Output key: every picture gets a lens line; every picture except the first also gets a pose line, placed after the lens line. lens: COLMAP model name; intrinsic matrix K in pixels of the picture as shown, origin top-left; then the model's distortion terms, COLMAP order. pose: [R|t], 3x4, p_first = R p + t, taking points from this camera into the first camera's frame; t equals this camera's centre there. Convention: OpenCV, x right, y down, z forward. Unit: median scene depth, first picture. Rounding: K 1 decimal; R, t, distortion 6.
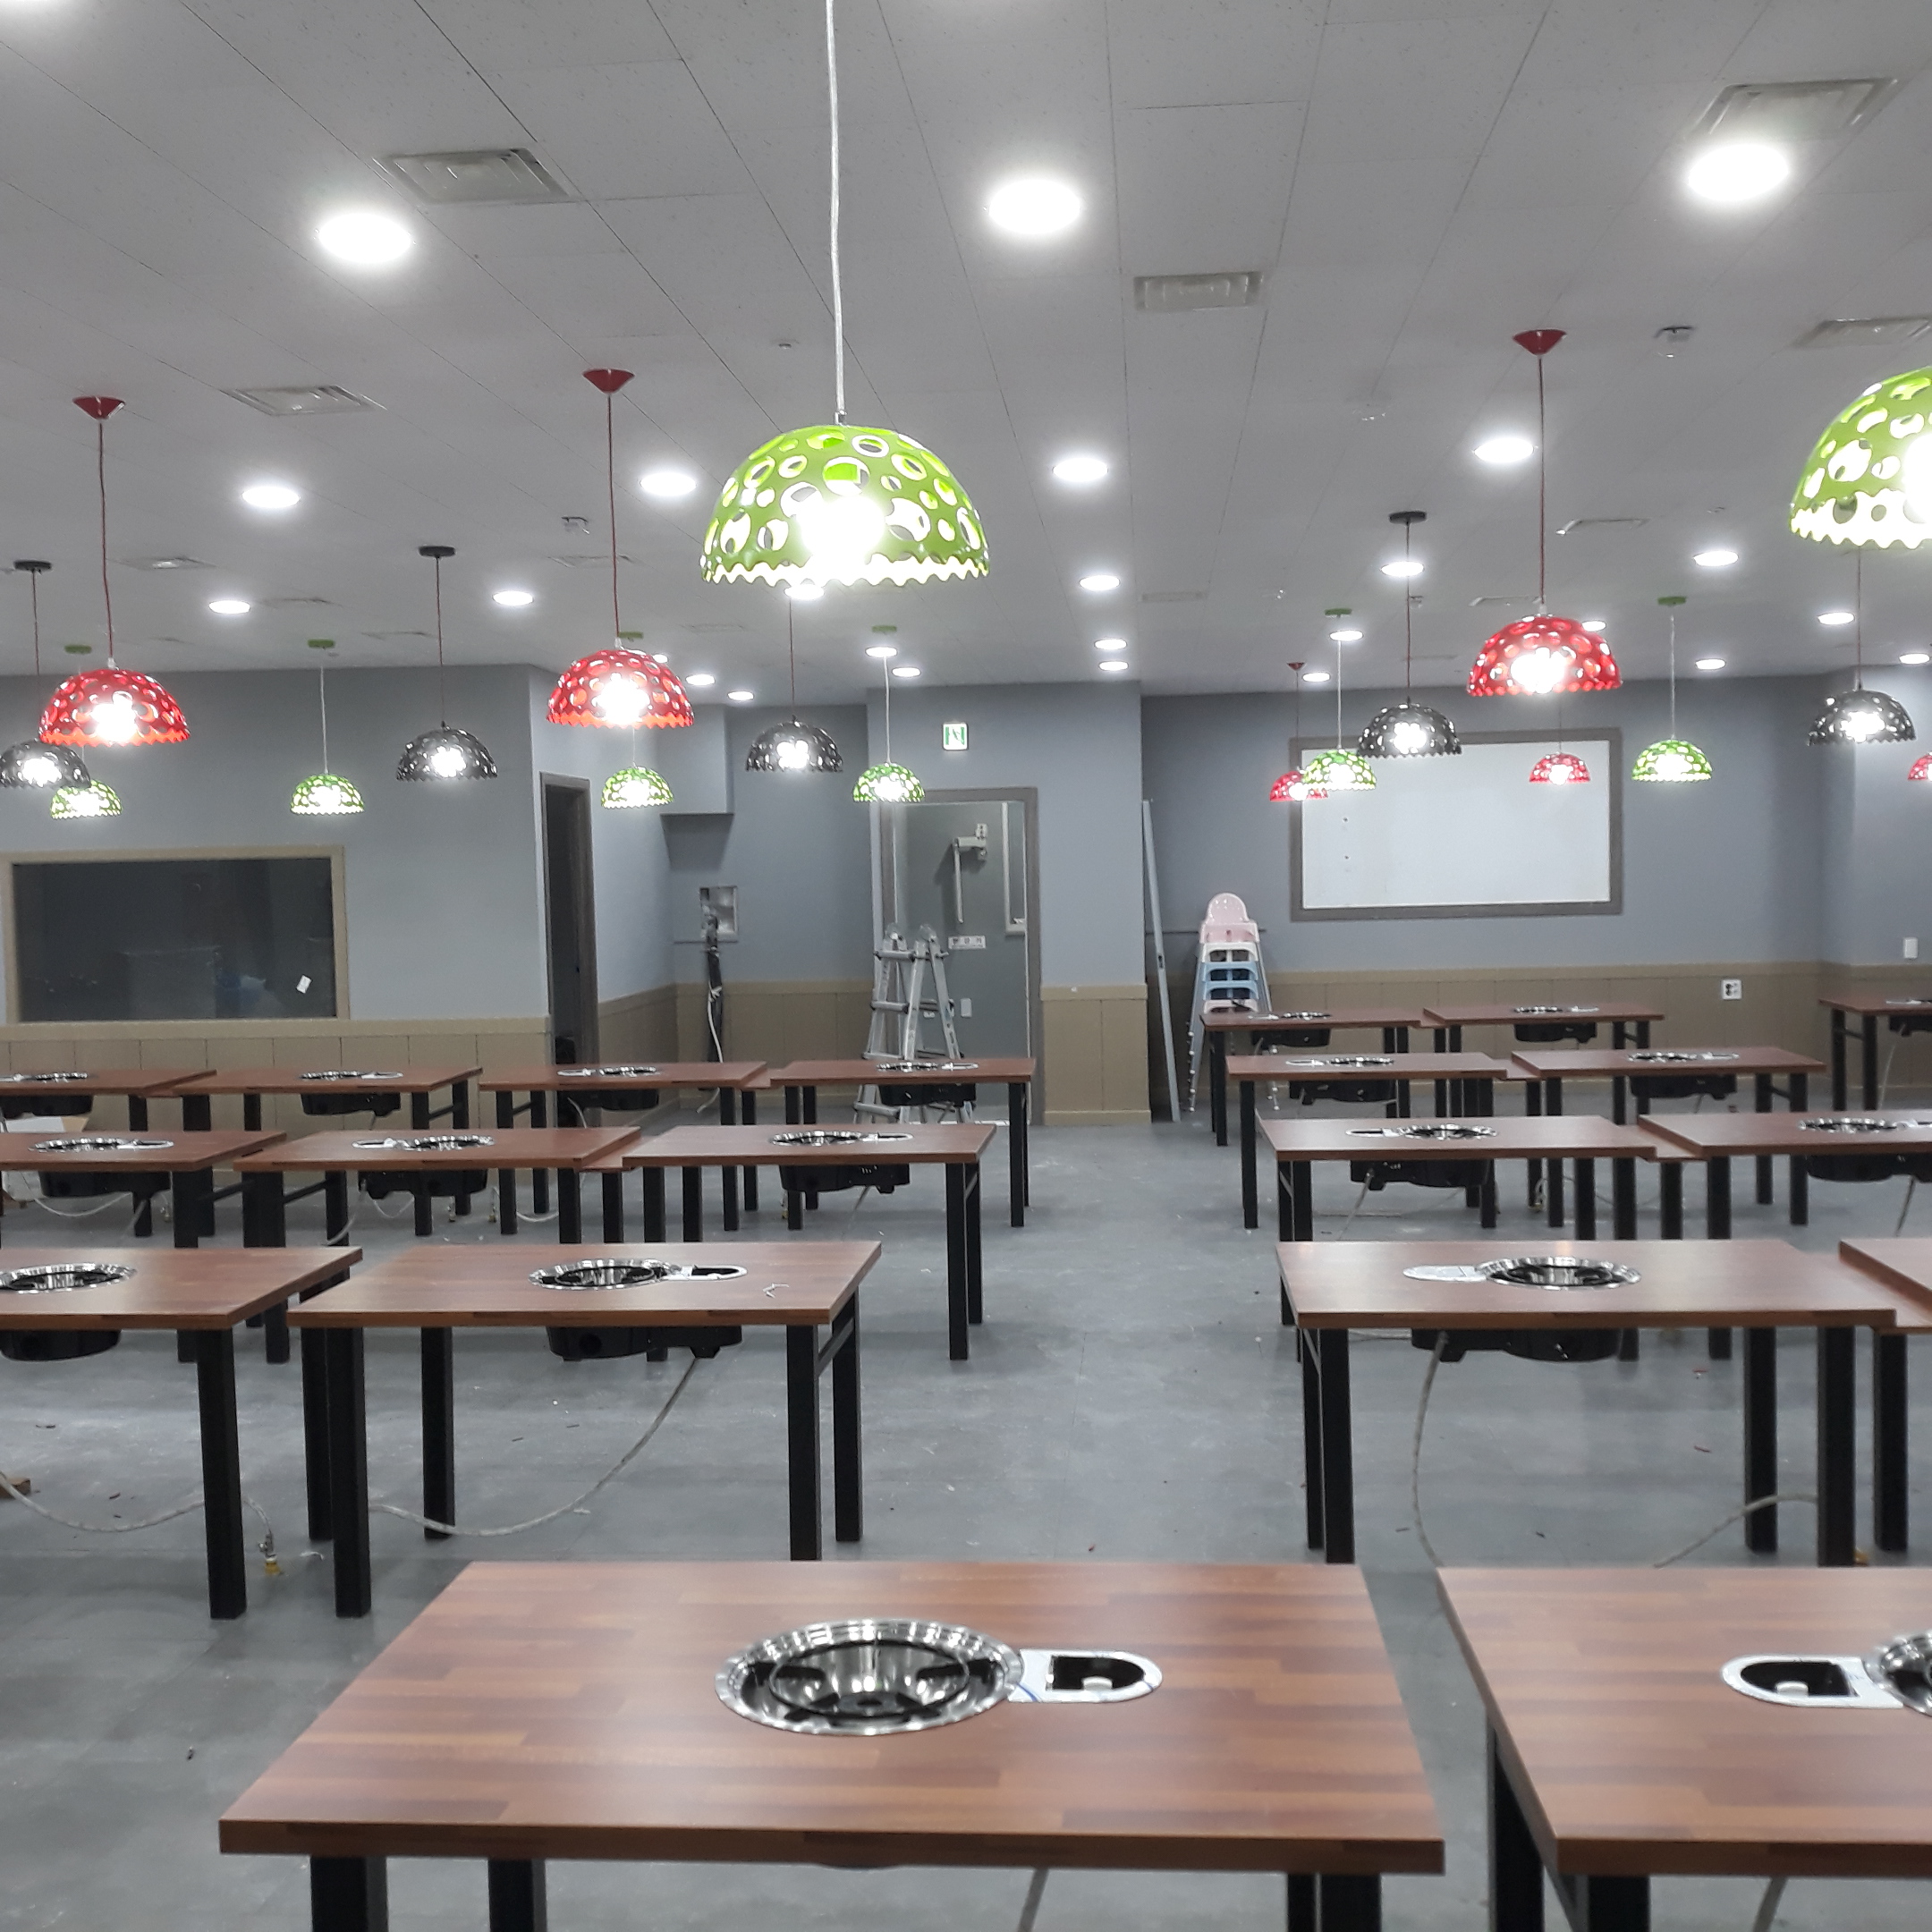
lens RADIAL K [[2093.9, 0, 966.0], [0, 2093.9, 966.0], [0, 0, 1]] dist [0.092497, -0.321018]
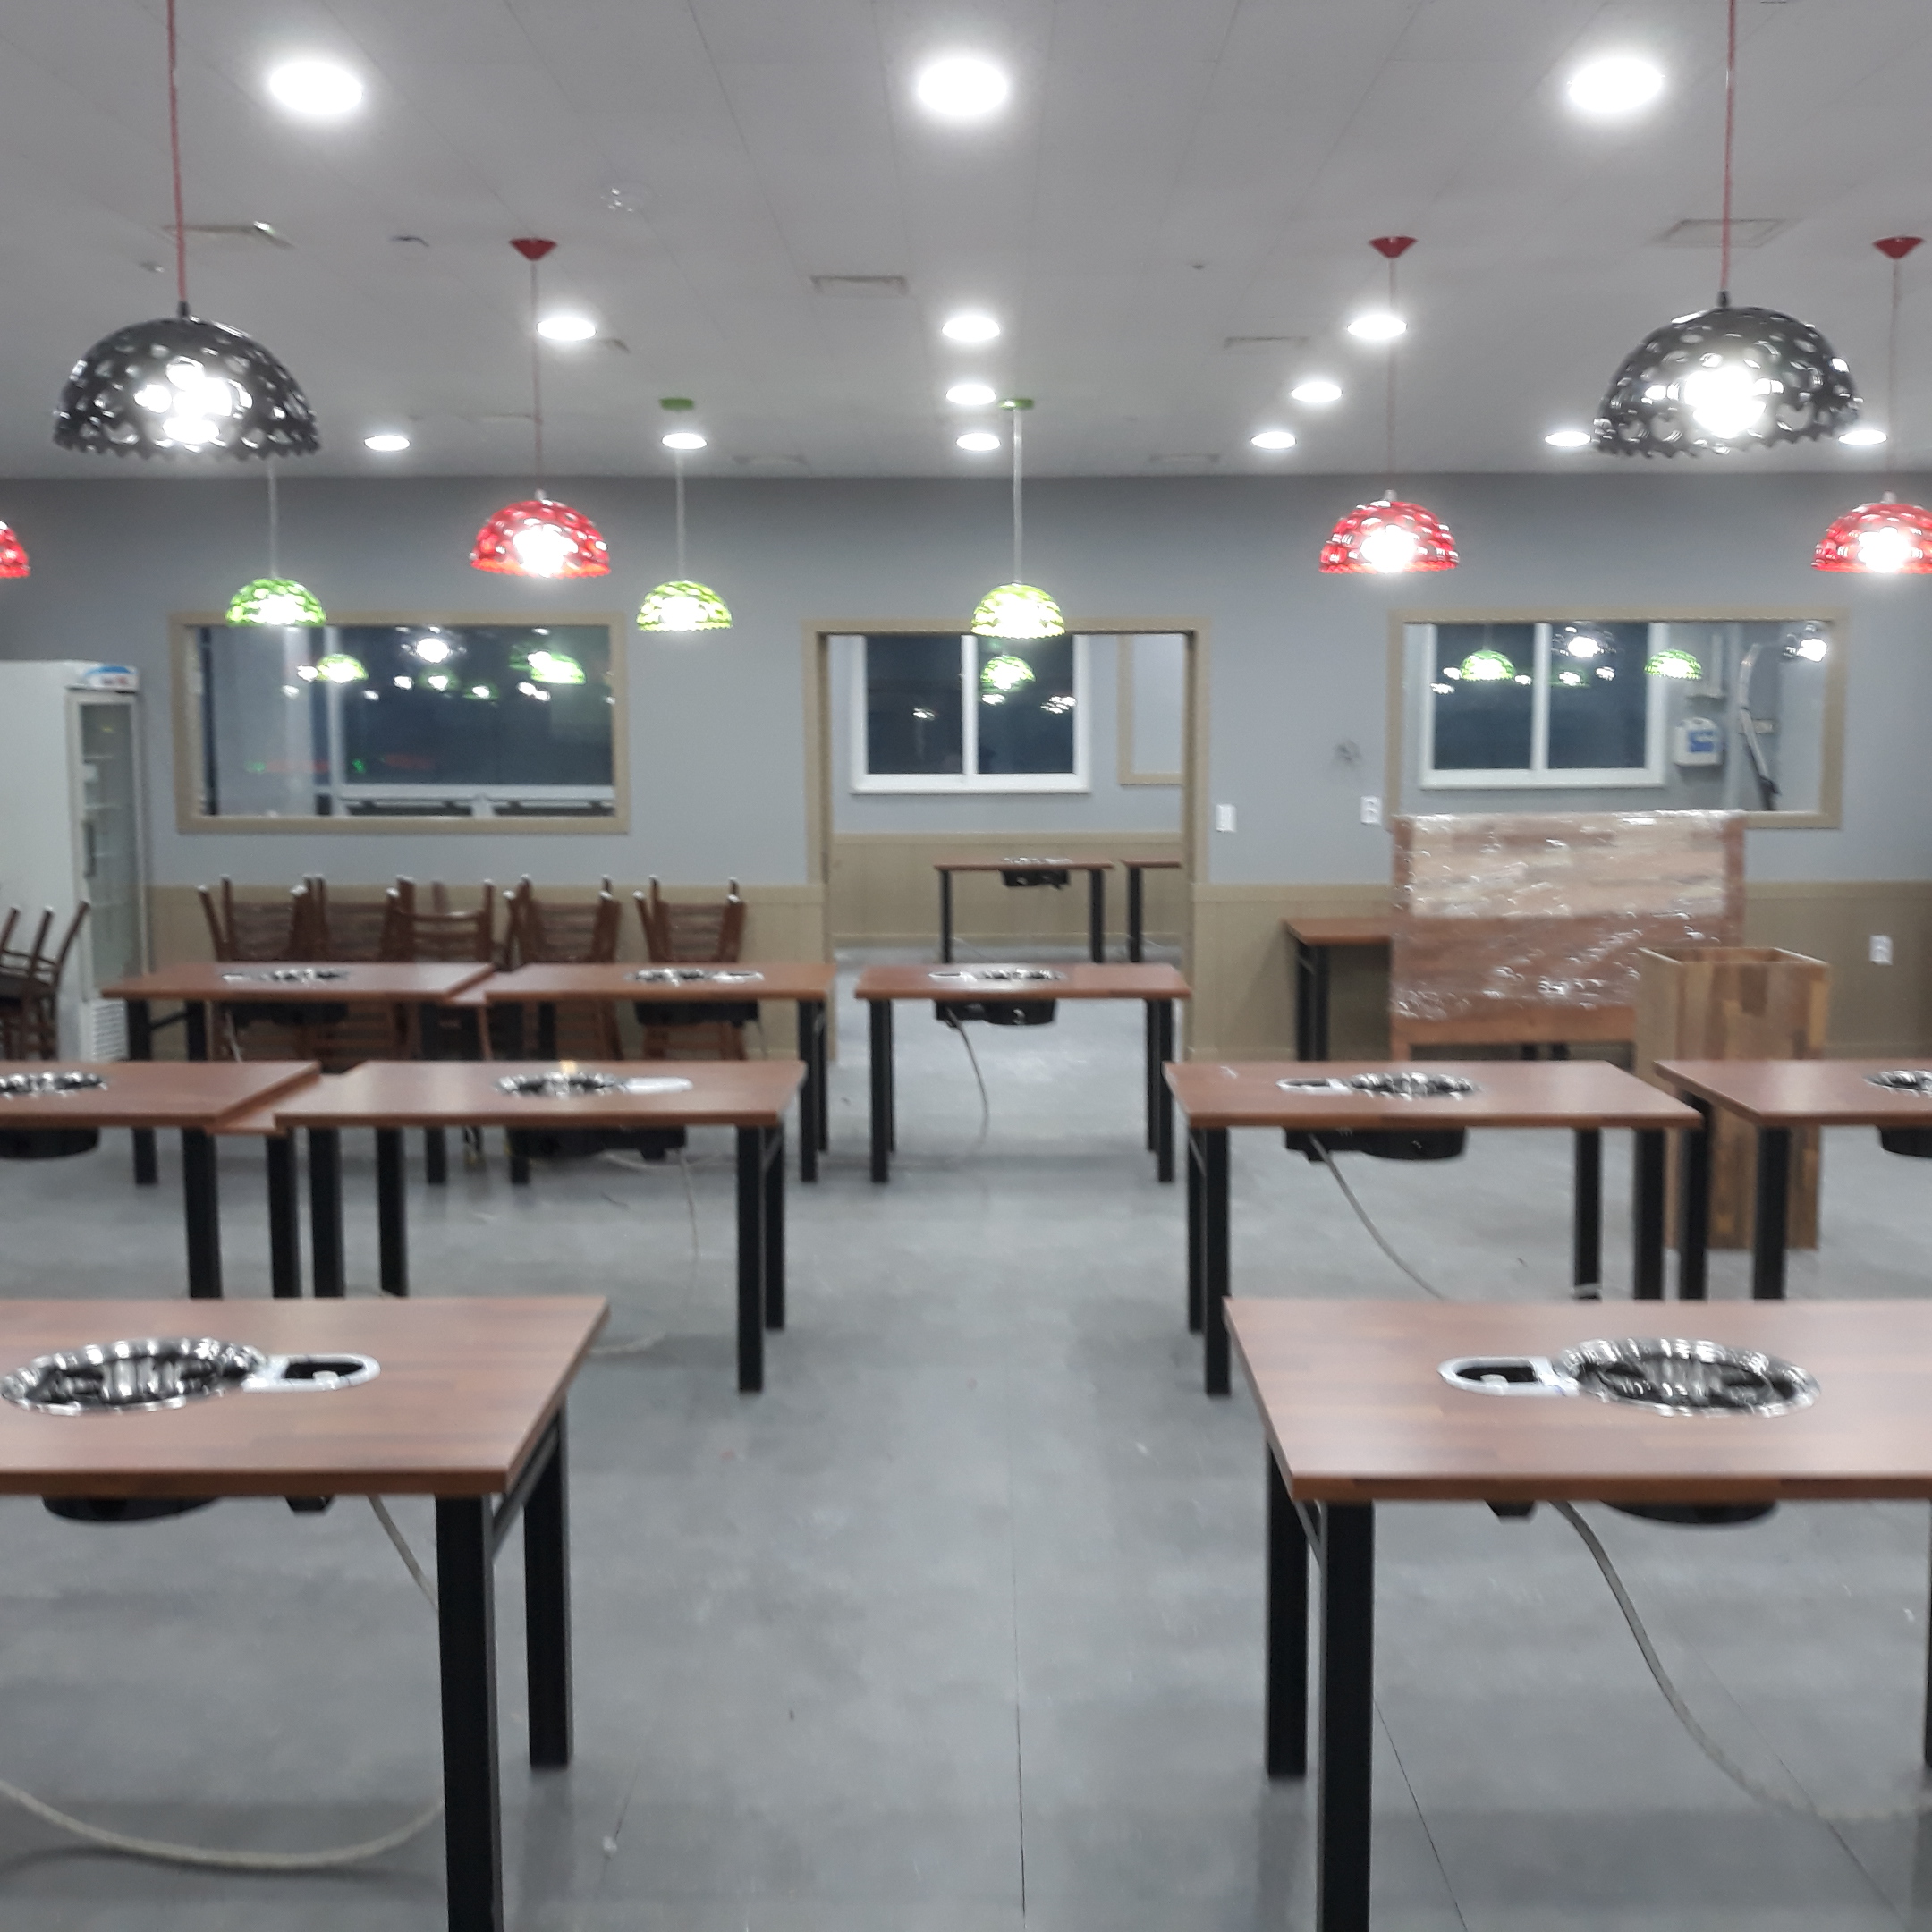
lens RADIAL K [[2093.9, 0, 966.0], [0, 2093.9, 966.0], [0, 0, 1]] dist [0.092497, -0.321018]
pose [[0.996432, 0.016867, 0.082697, 0.008442], [-0.022838, 0.997158, 0.071797, -0.015072], [-0.081251, -0.073430, 0.993985, 0.275137]]
